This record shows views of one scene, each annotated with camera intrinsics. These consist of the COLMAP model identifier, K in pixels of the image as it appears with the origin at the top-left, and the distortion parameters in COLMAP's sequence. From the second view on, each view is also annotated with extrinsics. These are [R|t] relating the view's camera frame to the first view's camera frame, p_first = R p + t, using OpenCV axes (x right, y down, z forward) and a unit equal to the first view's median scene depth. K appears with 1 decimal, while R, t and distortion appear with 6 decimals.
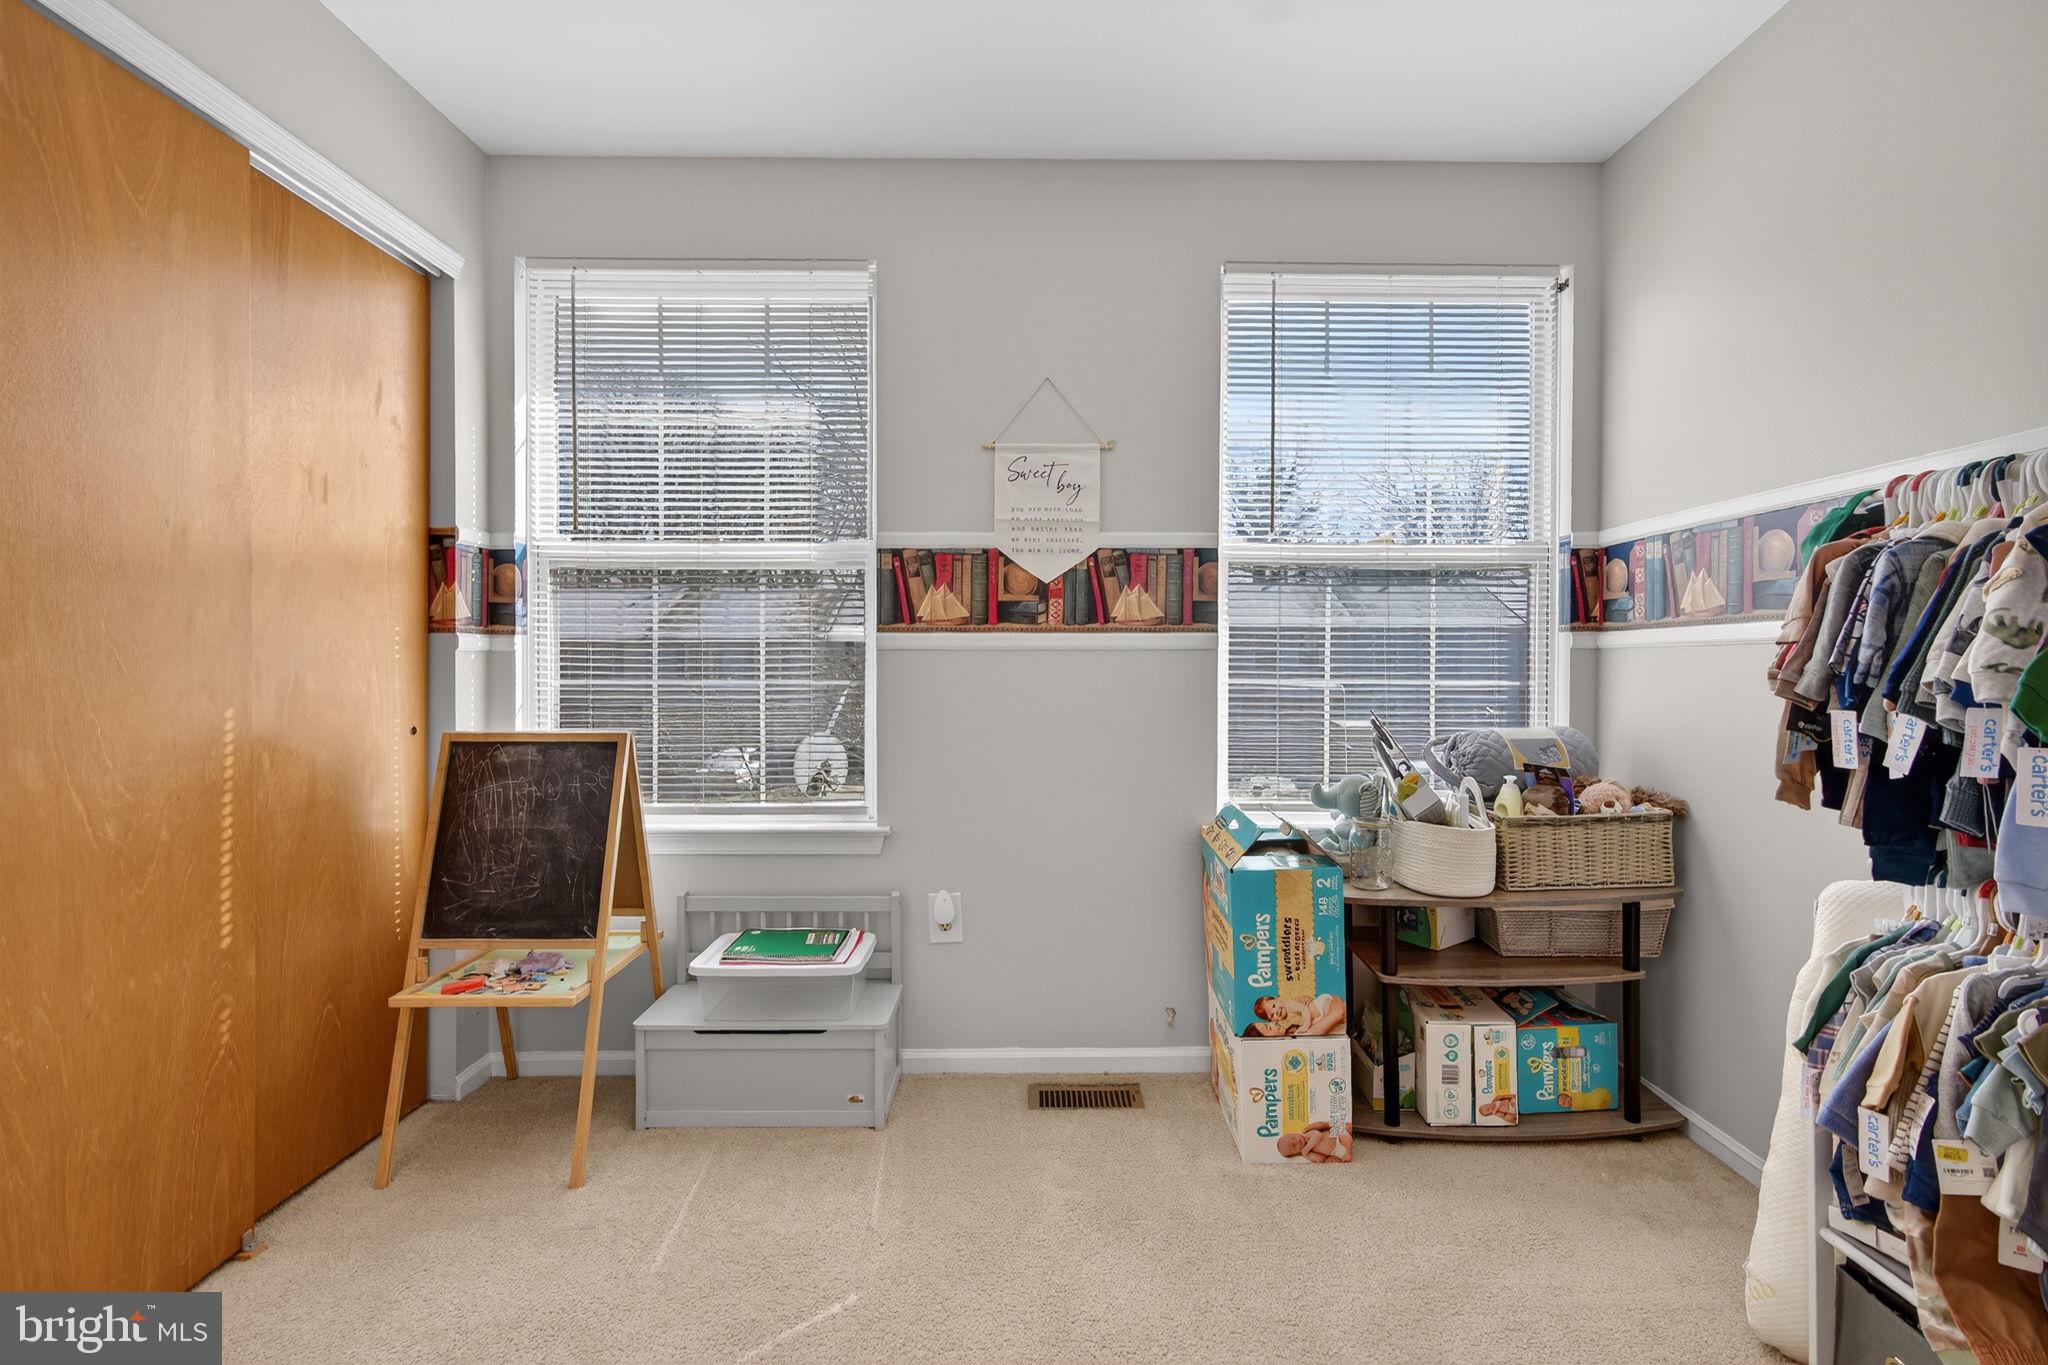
lens RADIAL K [[936.1, 0, 1043.0], [0, 936.1, 662.4], [0, 0, 1]] dist [-0.000672, -0.000031]
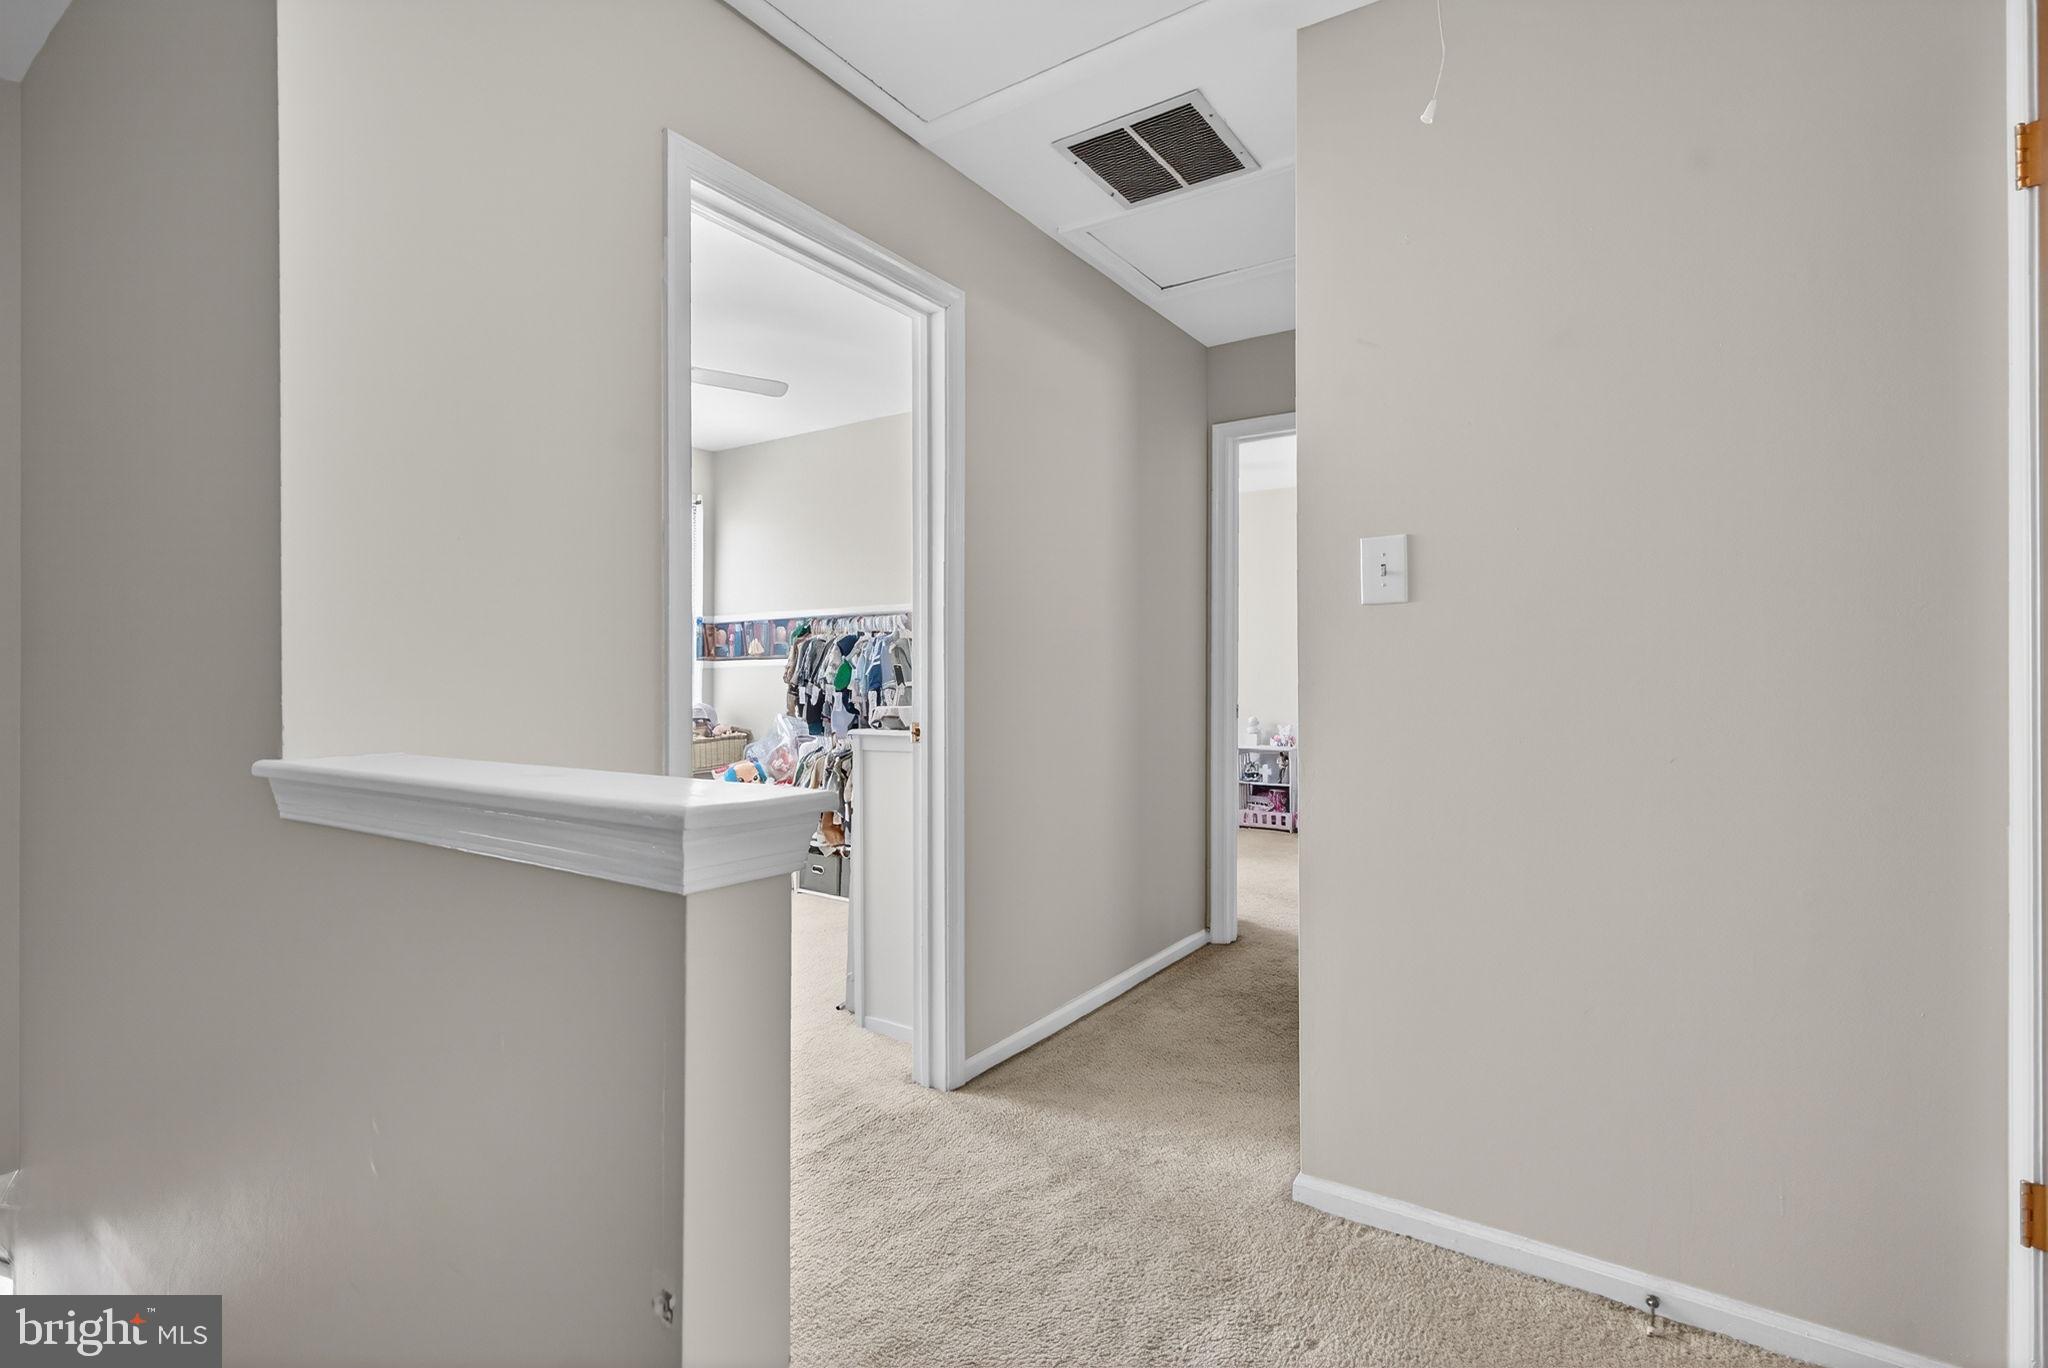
lens RADIAL K [[936.1, 0, 1043.0], [0, 936.1, 663.9], [0, 0, 1]] dist [-0.000672, -0.000031]
pose [[0.563085, 0.007814, 0.826362, -1.453799], [0.006855, 0.999877, -0.014125, 0.019491], [-0.826370, 0.013618, 0.562962, -1.630972]]
